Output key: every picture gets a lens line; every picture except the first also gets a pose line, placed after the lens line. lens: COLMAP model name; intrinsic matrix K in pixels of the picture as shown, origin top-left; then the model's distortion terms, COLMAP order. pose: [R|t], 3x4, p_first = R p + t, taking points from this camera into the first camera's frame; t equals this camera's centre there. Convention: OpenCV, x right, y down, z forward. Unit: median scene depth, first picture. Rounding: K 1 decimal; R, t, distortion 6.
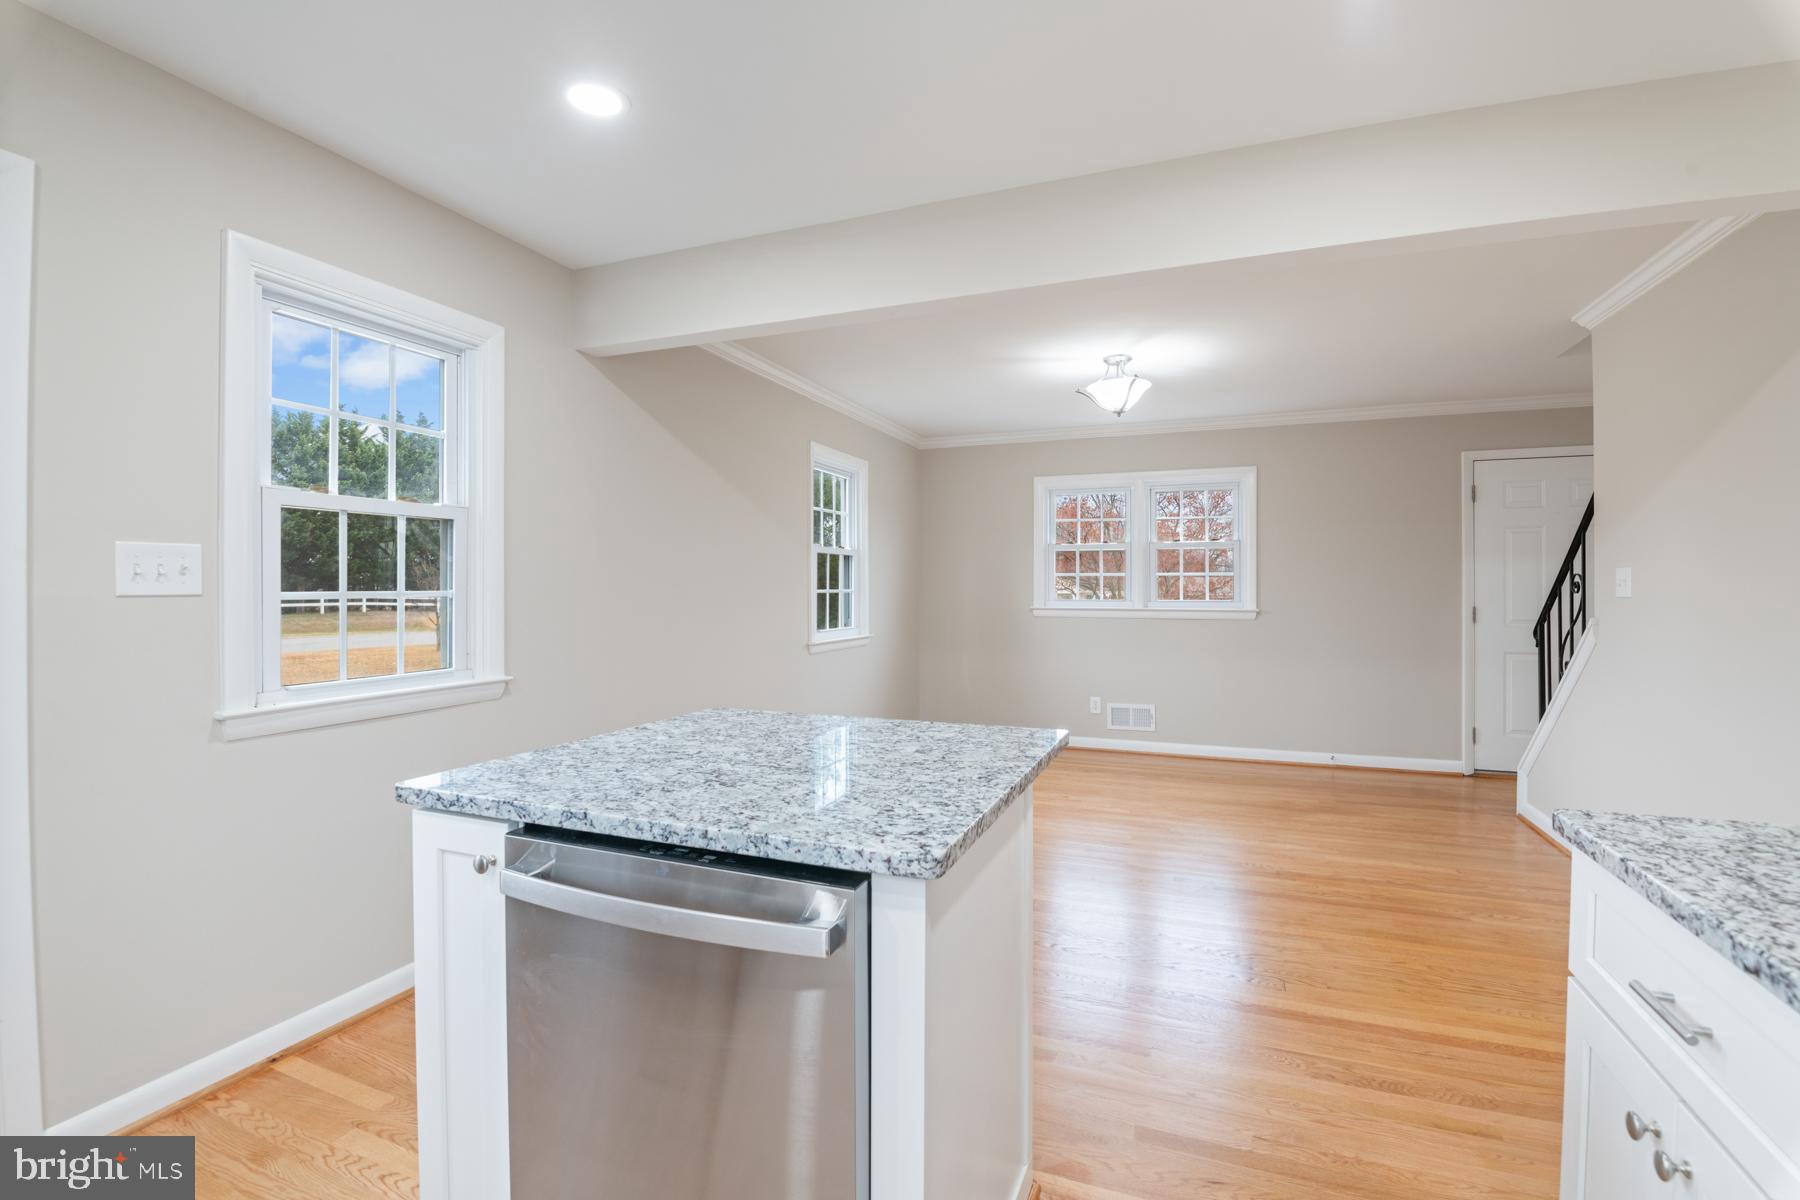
lens RADIAL K [[810.5, 0, 901.5], [0, 810.5, 589.3], [0, 0, 1]] dist [-0.022469, -0.000173]
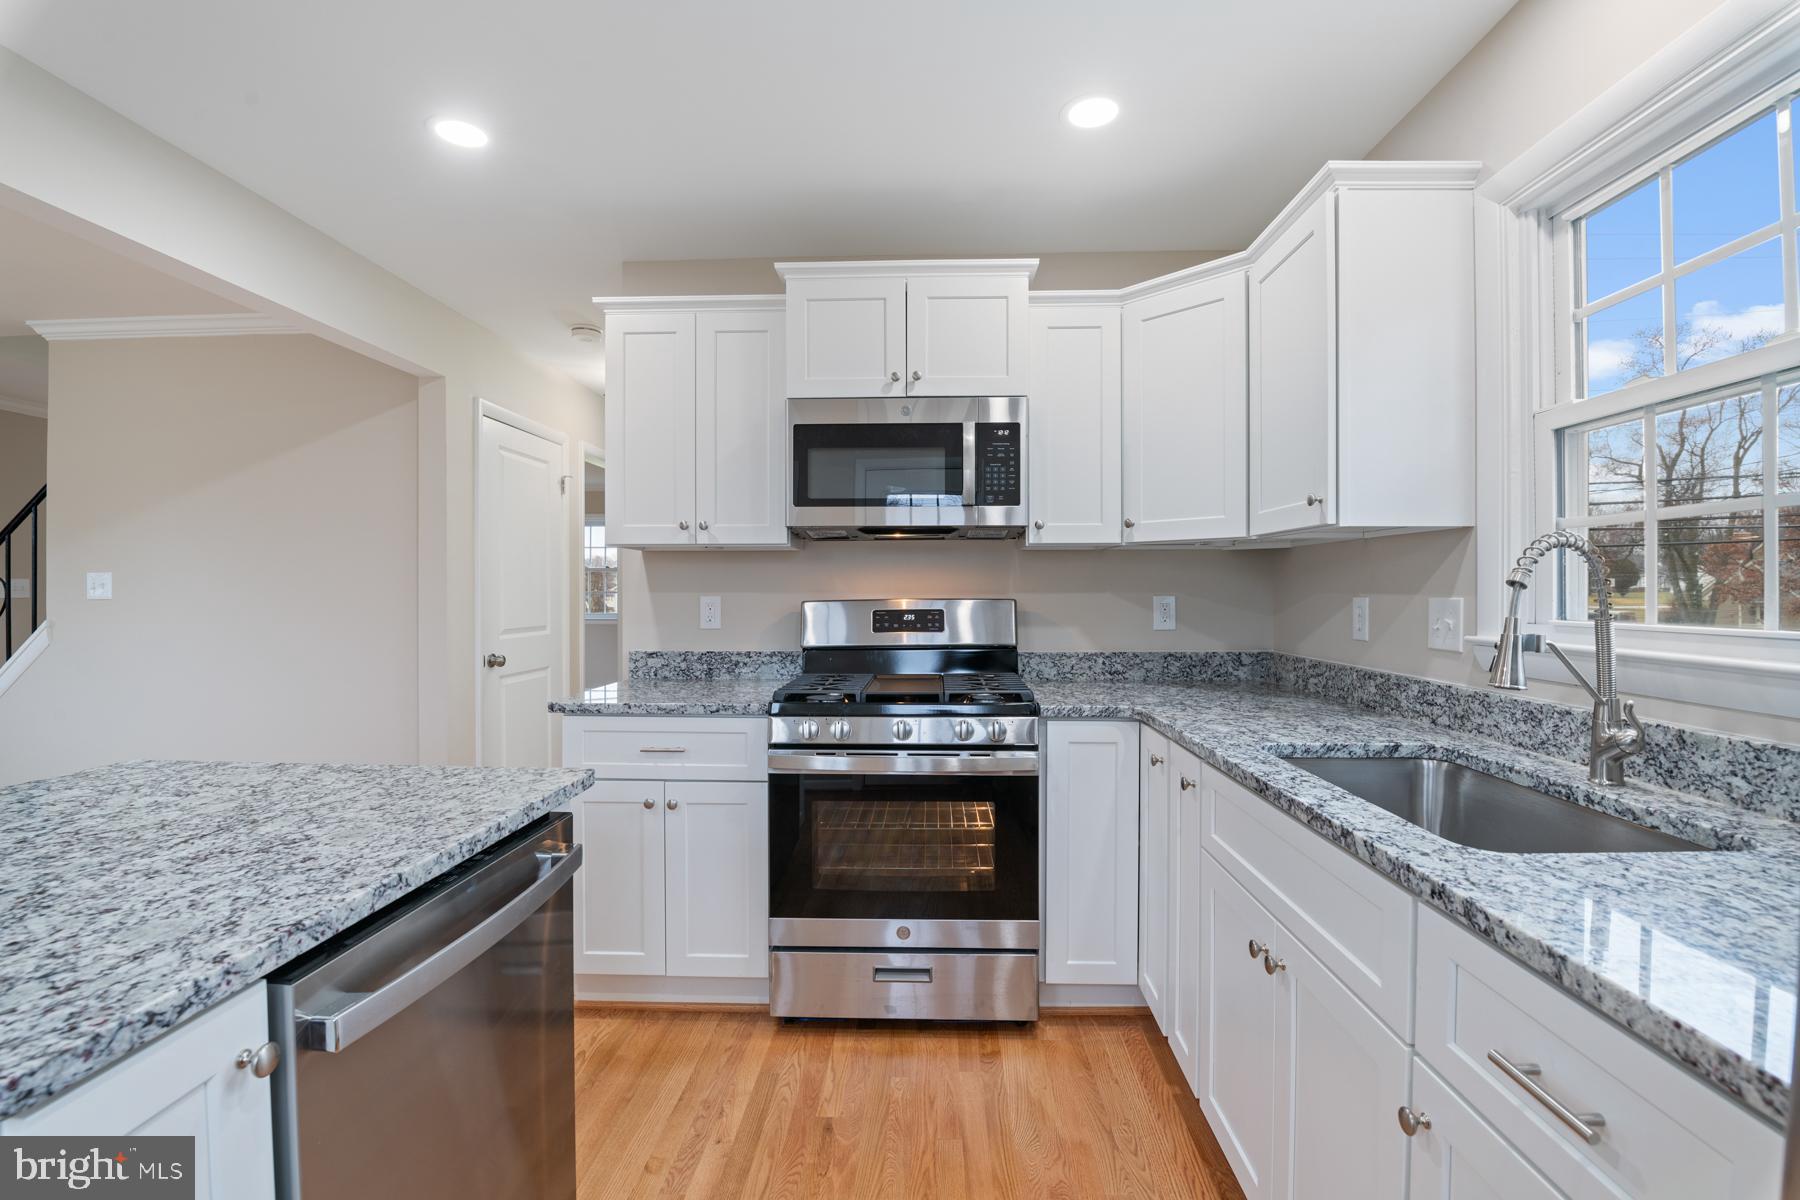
lens RADIAL K [[810.5, 0, 901.5], [0, 810.5, 589.3], [0, 0, 1]] dist [-0.022469, -0.000173]
pose [[-0.330132, 0.002100, 0.943932, -0.485170], [0.005452, 0.999985, -0.000318, 0.001811], [-0.943919, 0.005041, -0.330139, 0.300724]]
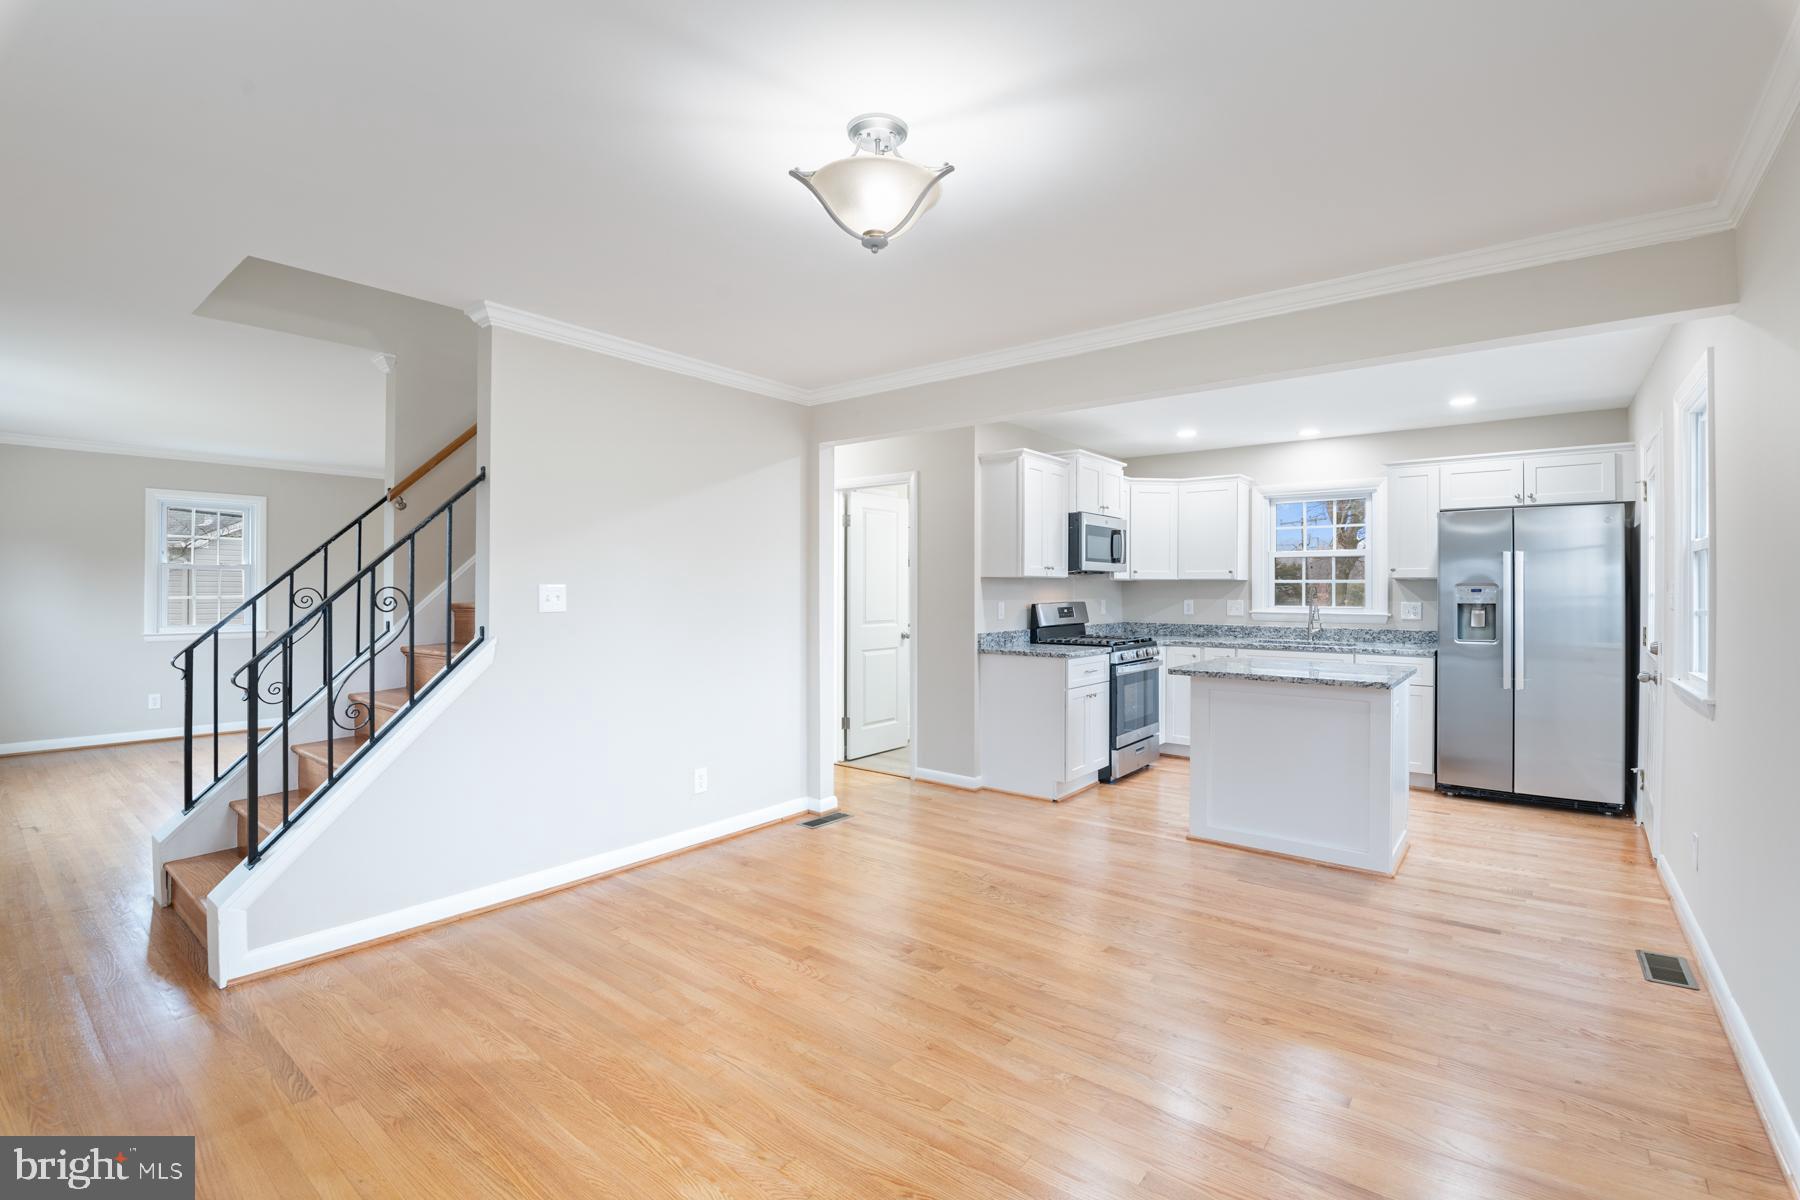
lens RADIAL K [[810.5, 0, 901.5], [0, 810.5, 589.3], [0, 0, 1]] dist [-0.022469, -0.000173]
pose [[-0.954441, -0.004274, 0.298369, 0.141863], [-0.001675, 0.999958, 0.008963, -0.032597], [-0.298395, 0.008055, -0.954408, 1.889555]]
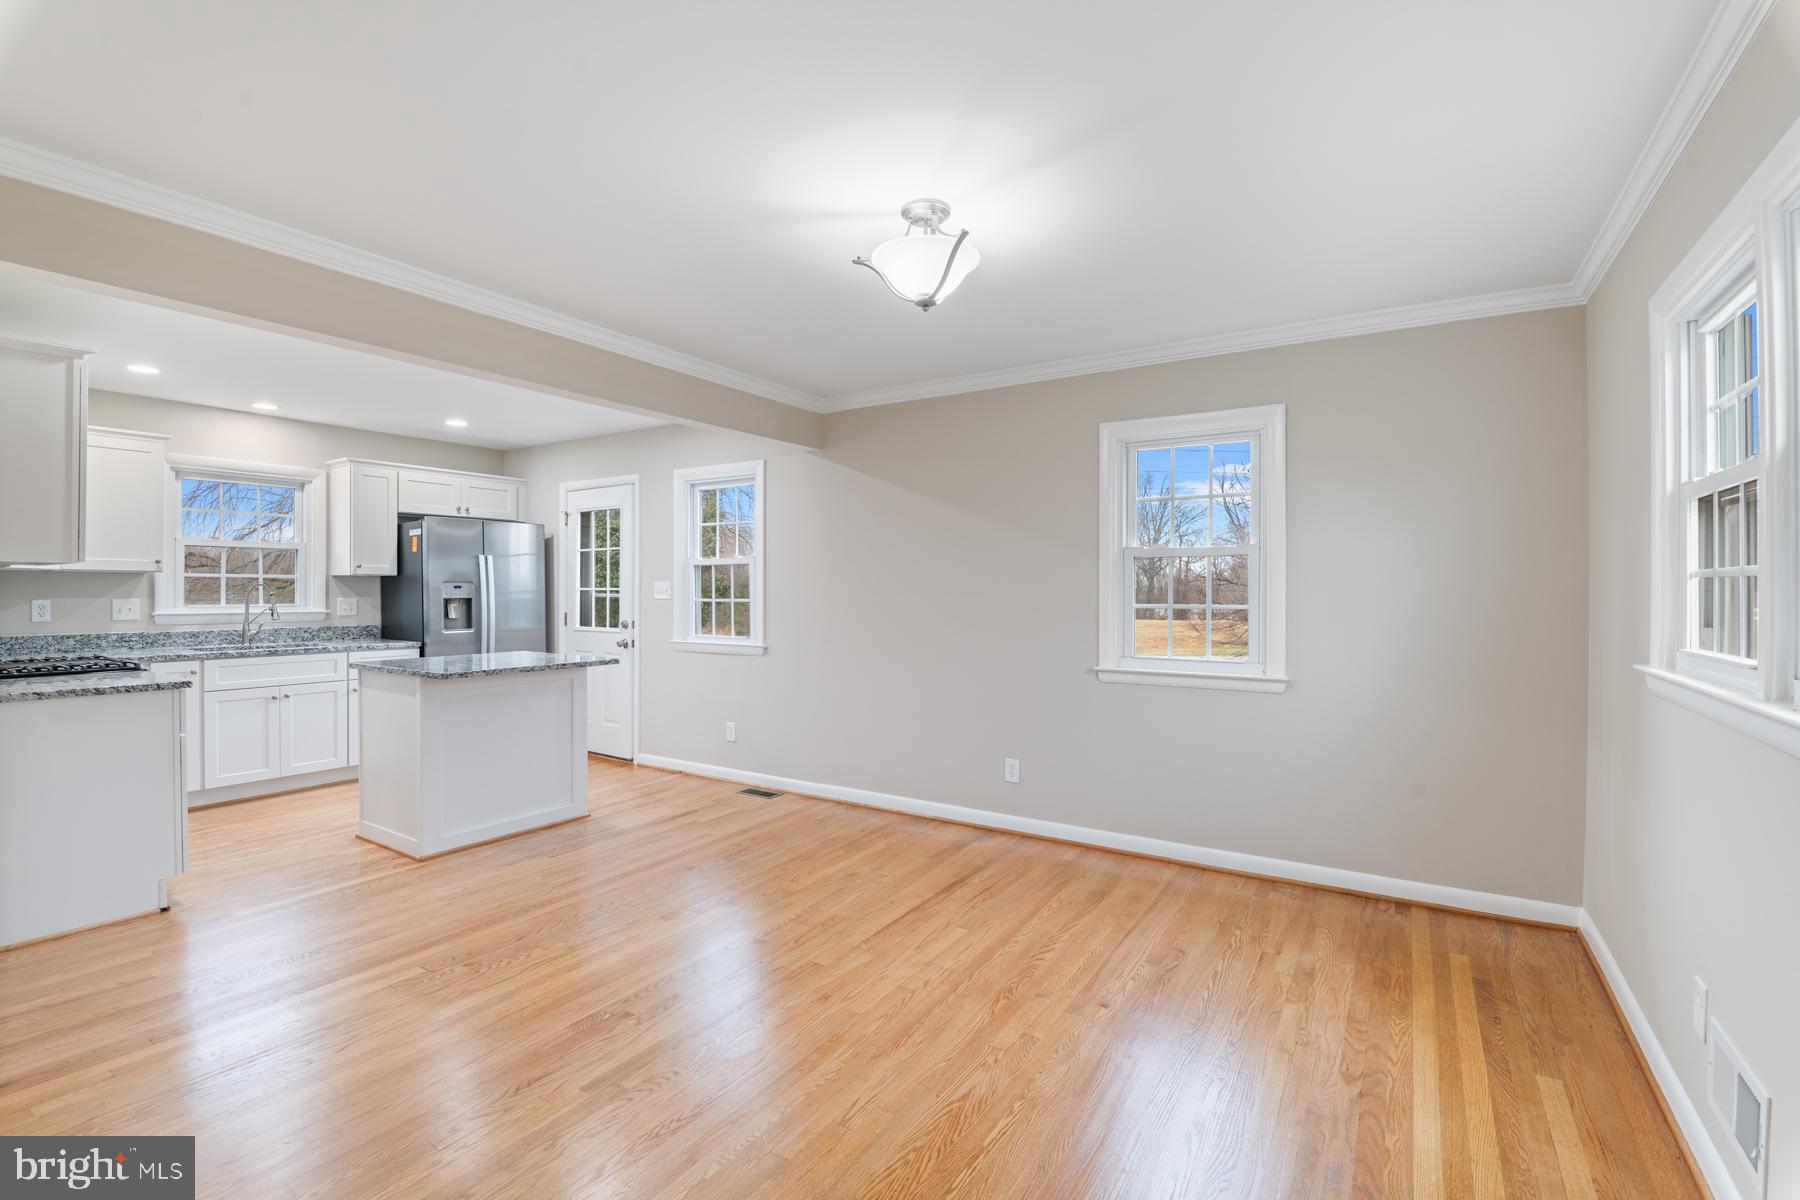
lens RADIAL K [[810.5, 0, 901.5], [0, 810.5, 589.3], [0, 0, 1]] dist [-0.022469, -0.000173]
pose [[-0.179315, -0.003191, -0.983786, 1.118158], [-0.012552, 0.999921, -0.000955, -0.023852], [0.983712, 0.012178, -0.179341, 1.407346]]
